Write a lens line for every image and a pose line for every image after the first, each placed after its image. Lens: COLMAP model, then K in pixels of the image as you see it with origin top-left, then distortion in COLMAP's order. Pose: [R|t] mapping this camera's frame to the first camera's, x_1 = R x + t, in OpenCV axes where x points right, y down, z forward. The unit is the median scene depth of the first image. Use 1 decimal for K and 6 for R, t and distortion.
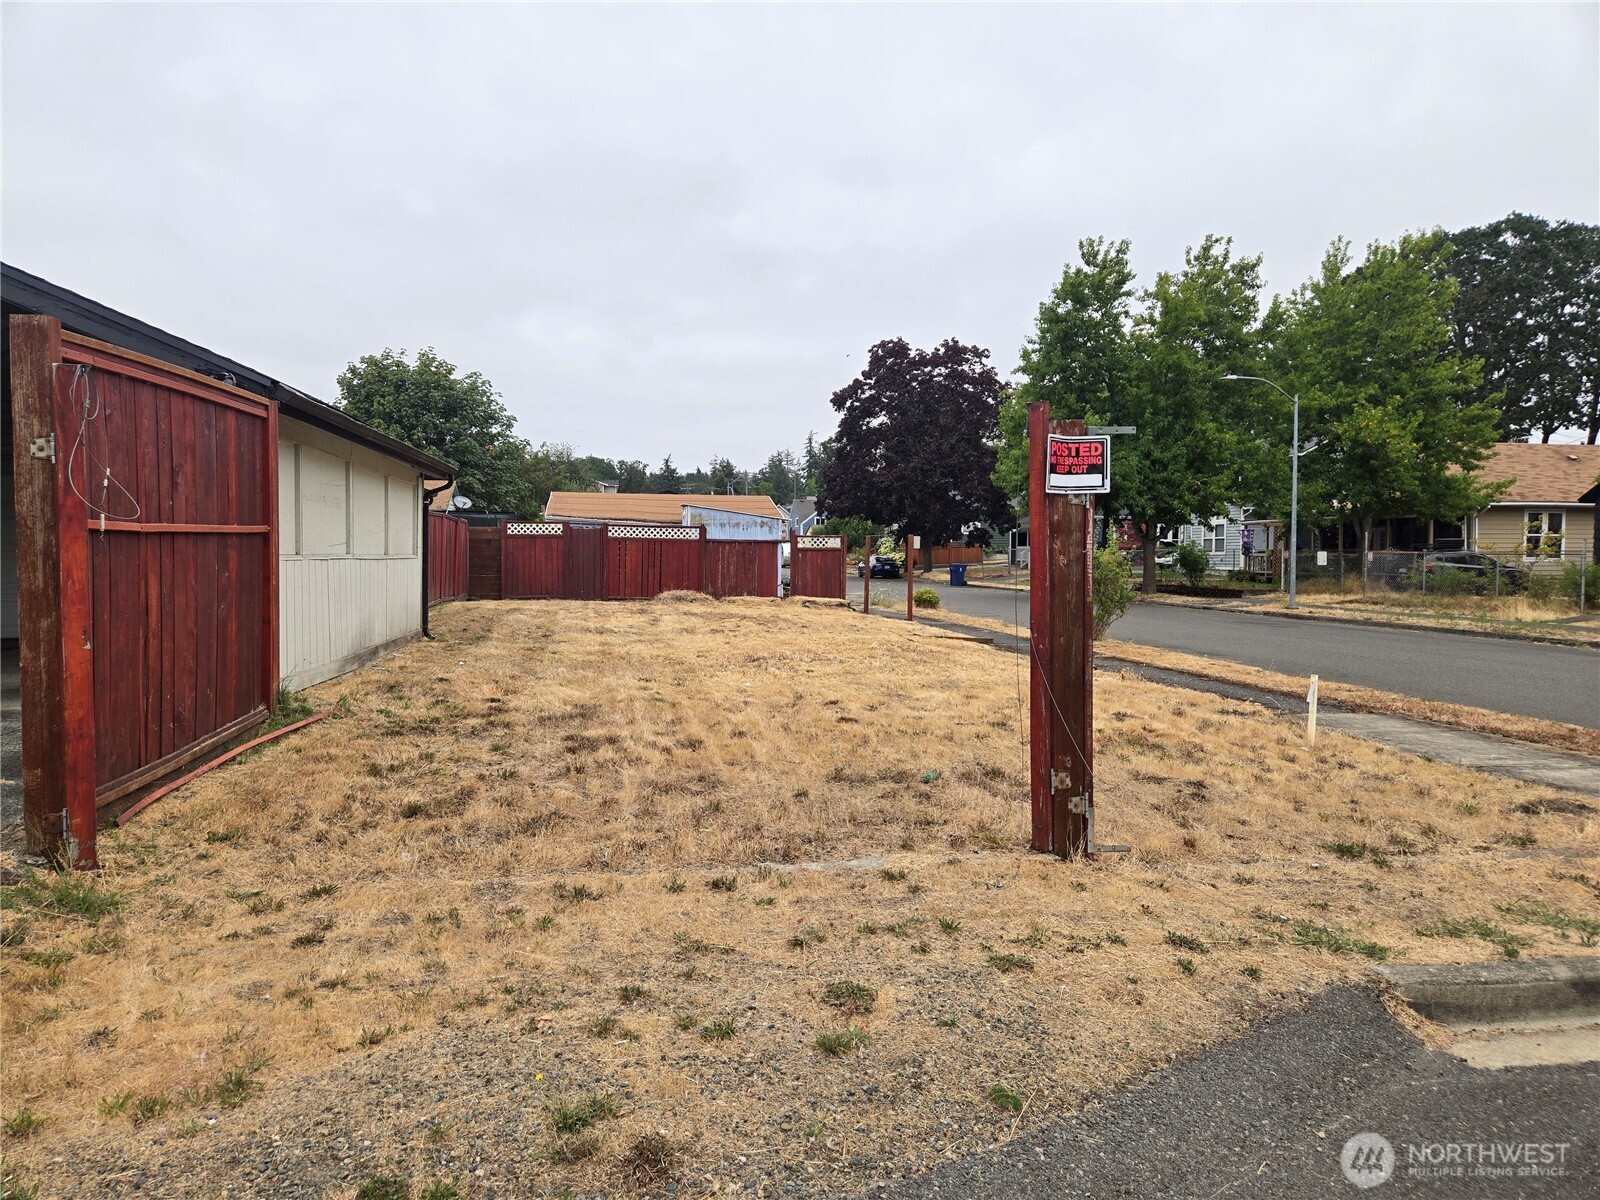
lens RADIAL K [[1066.7, 0, 800.0], [0, 1066.7, 600.0], [0, 0, 1]] dist [0.077652, -0.036660]
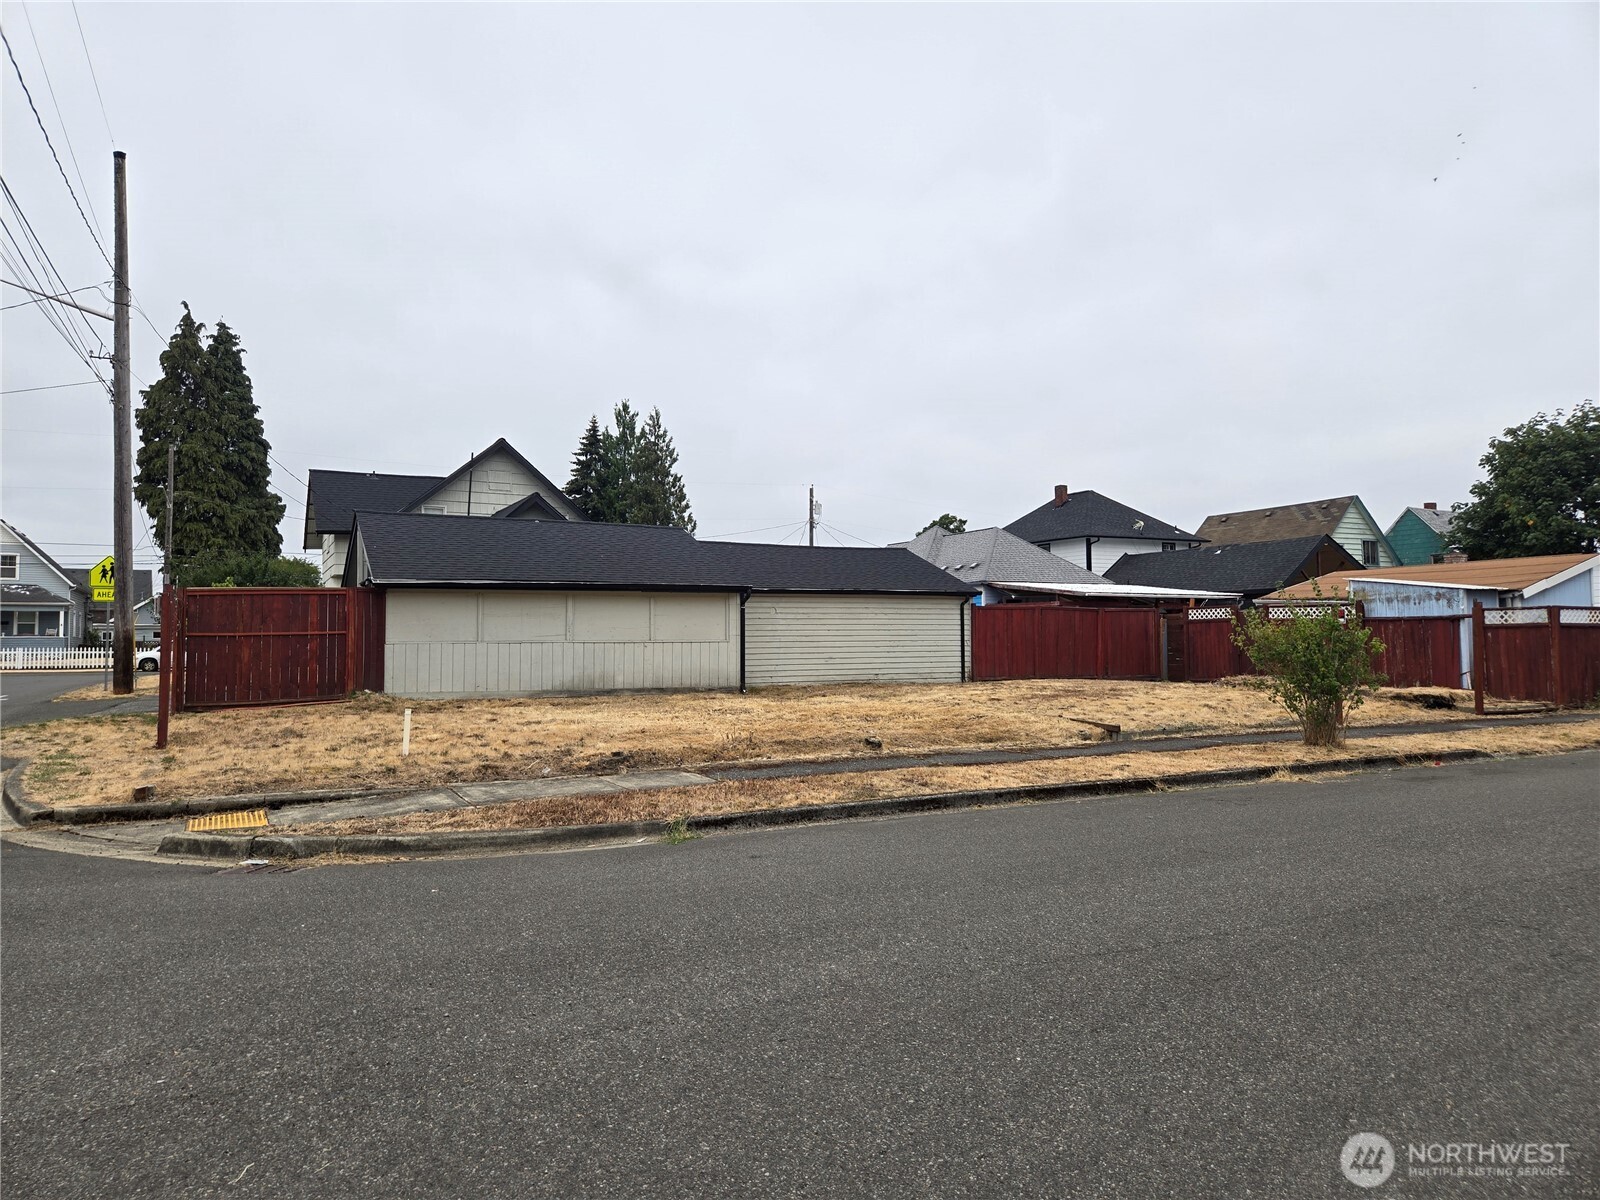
lens RADIAL K [[1056.2, 0, 798.2], [0, 1056.2, 591.7], [0, 0, 1]] dist [0.081462, -0.069543]
pose [[0.304312, -0.056925, -0.950870, 0.587606], [-0.031423, 0.997070, -0.069747, -0.003143], [0.952054, 0.051104, 0.301632, 0.299650]]
